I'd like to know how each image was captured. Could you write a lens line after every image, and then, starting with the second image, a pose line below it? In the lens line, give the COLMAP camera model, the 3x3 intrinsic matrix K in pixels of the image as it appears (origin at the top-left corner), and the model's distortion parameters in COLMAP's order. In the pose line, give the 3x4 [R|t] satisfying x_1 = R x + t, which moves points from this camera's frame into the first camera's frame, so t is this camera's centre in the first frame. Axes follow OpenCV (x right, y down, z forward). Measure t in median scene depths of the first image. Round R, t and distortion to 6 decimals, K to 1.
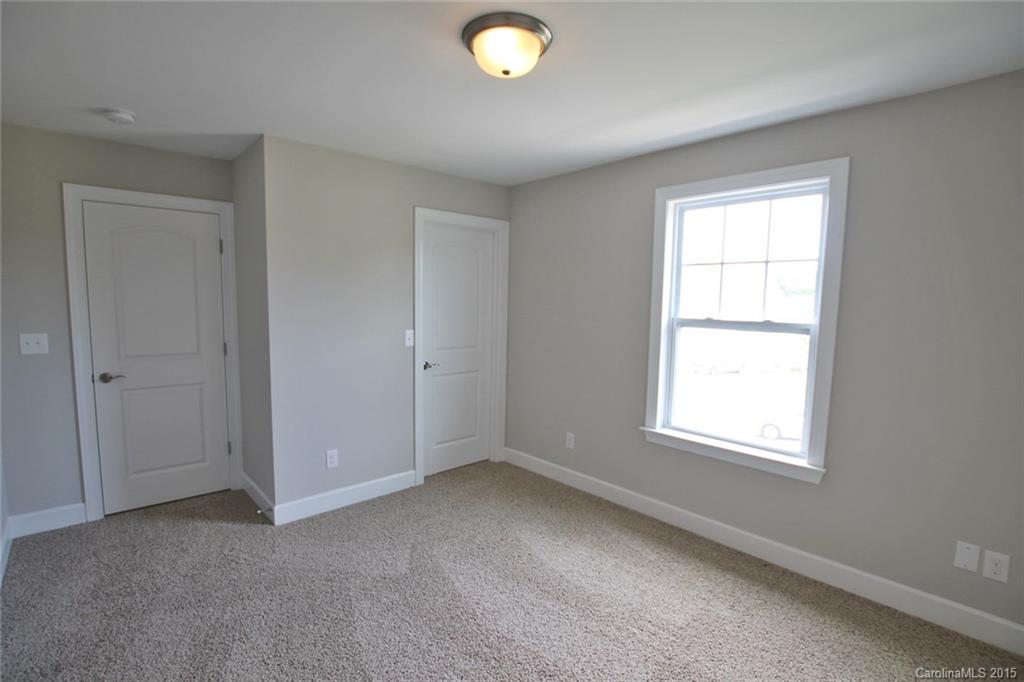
lens RADIAL K [[494.9, 0, 512.0], [0, 494.9, 341.0], [0, 0, 1]] dist [-0.002128, -0.000371]
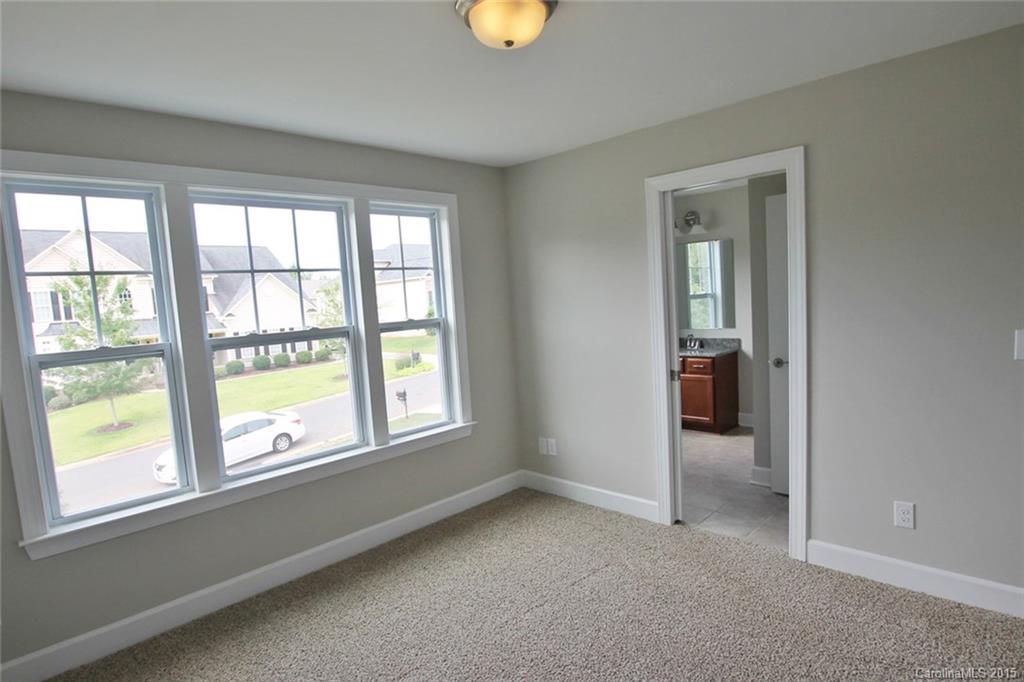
lens RADIAL K [[539.5, 0, 512.0], [0, 539.5, 341.0], [0, 0, 1]] dist [-0.002902, -0.021871]
pose [[-0.019460, -0.096790, 0.995115, -0.758795], [0.150107, 0.983739, 0.098619, -0.082298], [-0.988478, 0.151293, -0.004615, 0.801790]]
